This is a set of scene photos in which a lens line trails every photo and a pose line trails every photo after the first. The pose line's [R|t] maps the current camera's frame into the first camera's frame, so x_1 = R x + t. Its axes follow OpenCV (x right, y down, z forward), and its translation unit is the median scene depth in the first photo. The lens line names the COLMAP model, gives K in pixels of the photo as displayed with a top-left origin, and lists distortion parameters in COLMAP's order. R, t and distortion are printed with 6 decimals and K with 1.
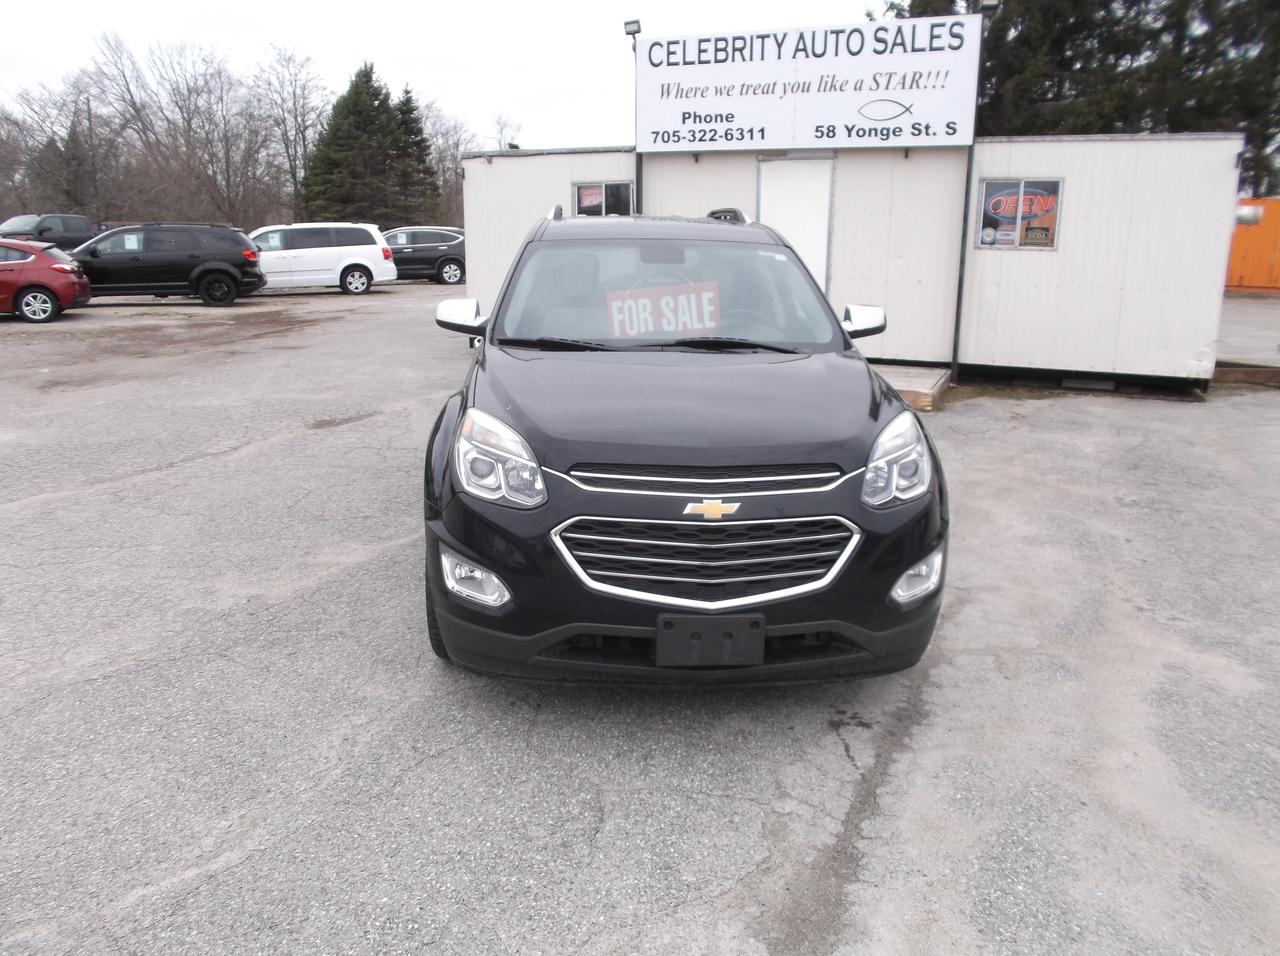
lens RADIAL K [[1037.7, 0, 643.7], [0, 1037.7, 482.9], [0, 0, 1]] dist [-0.024684, 0.020249]
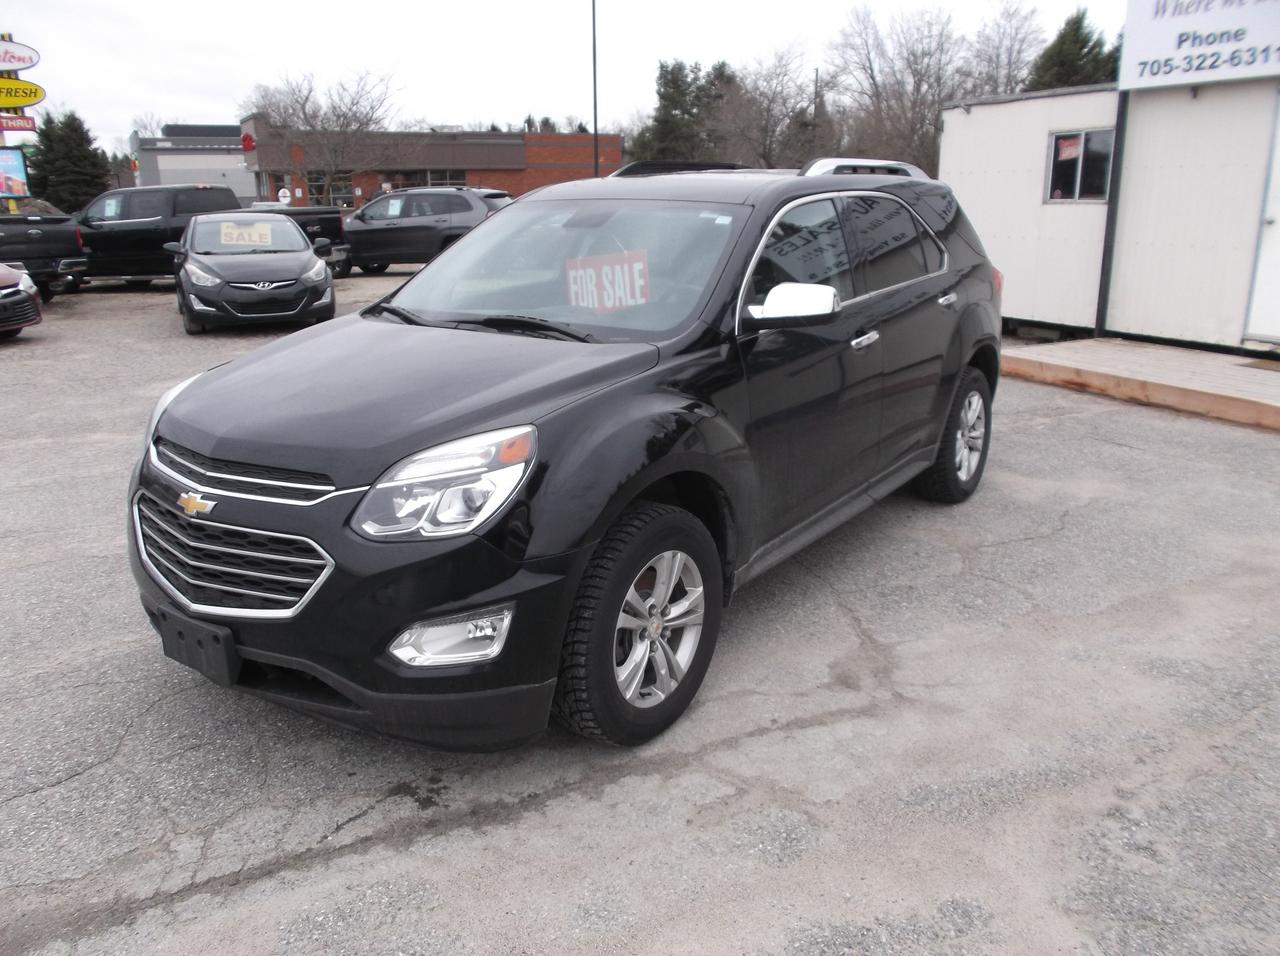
lens RADIAL K [[1037.7, 0, 648.9], [0, 1037.7, 482.2], [0, 0, 1]] dist [-0.024684, 0.020249]
pose [[0.770307, 0.162754, -0.616554, 0.553510], [-0.140900, 0.986424, 0.084353, -0.073410], [0.621912, 0.021895, 0.782781, 0.321993]]
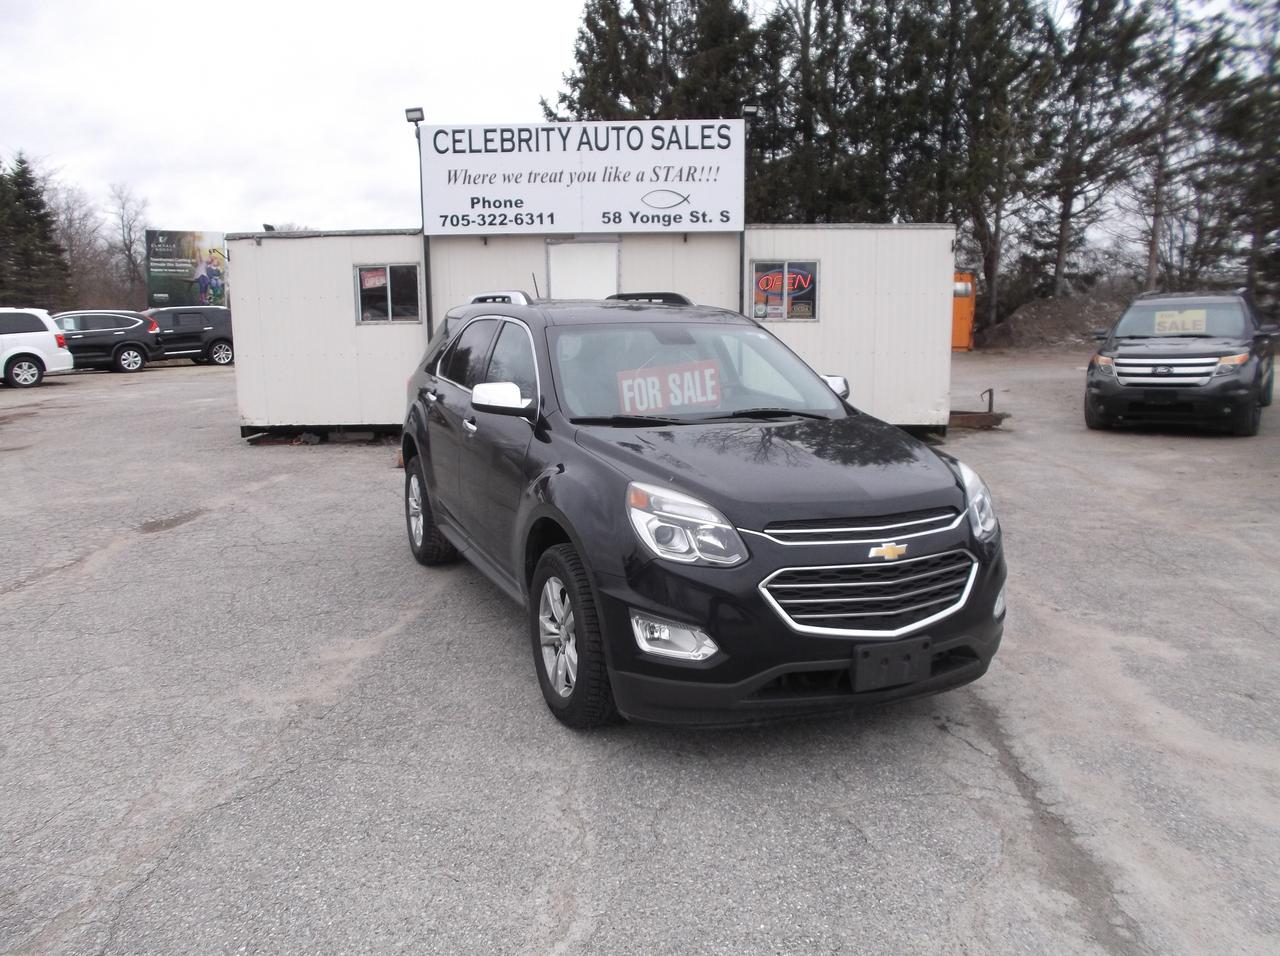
lens RADIAL K [[1037.7, 0, 640.5], [0, 1037.7, 490.3], [0, 0, 1]] dist [-0.024684, 0.020249]
pose [[0.941413, -0.074326, 0.328963, -0.346775], [0.094612, 0.994448, -0.046069, -0.009187], [-0.323713, 0.074494, 0.943218, -0.013736]]
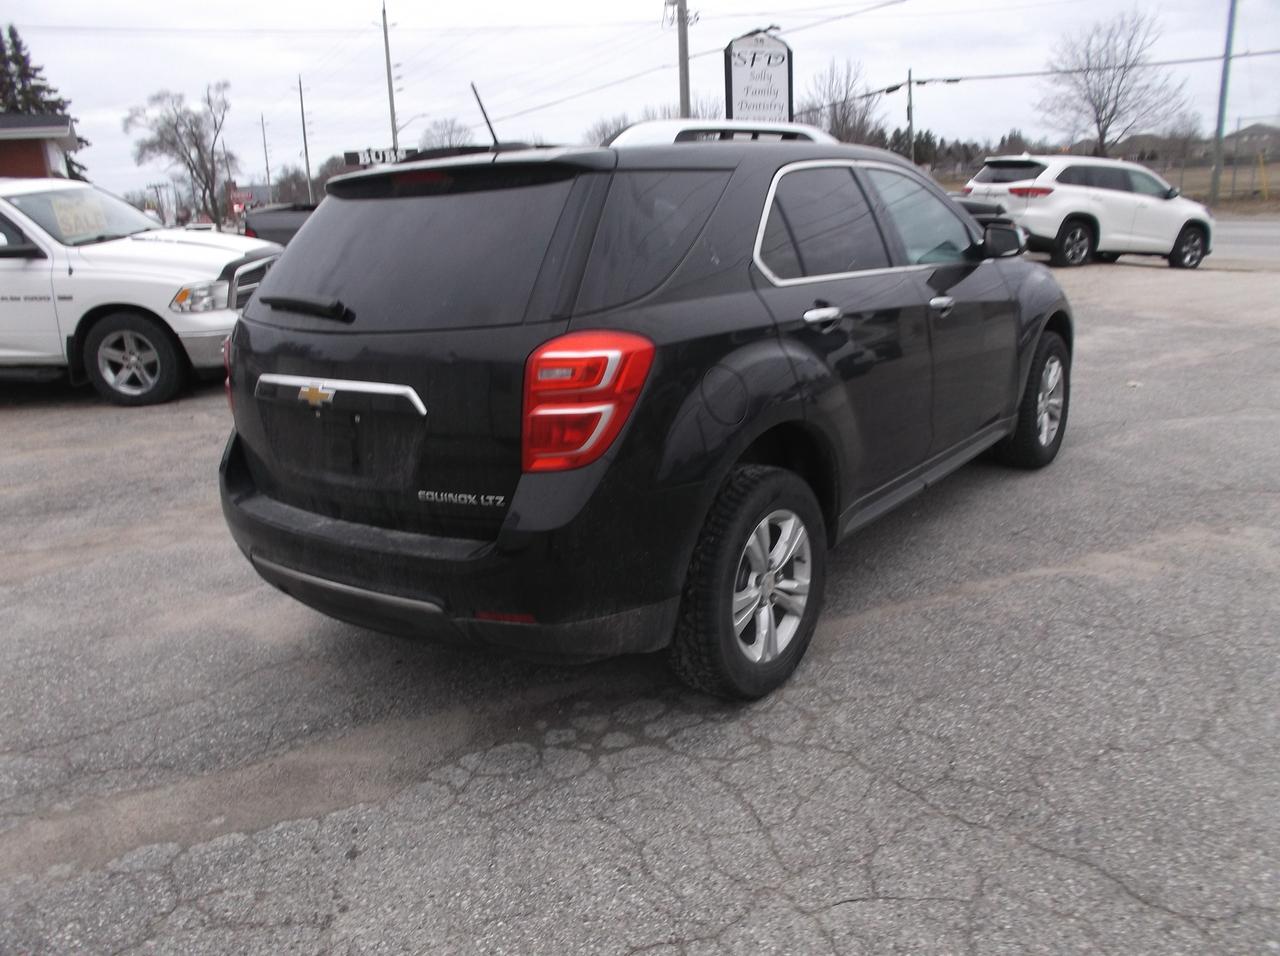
lens RADIAL K [[1037.7, 0, 640.6], [0, 1037.7, 477.0], [0, 0, 1]] dist [-0.024684, 0.020249]
pose [[-0.773026, -0.153018, 0.615643, -0.493171], [0.177234, 0.879734, 0.441199, -0.418270], [-0.609113, 0.450171, -0.652937, 1.761227]]
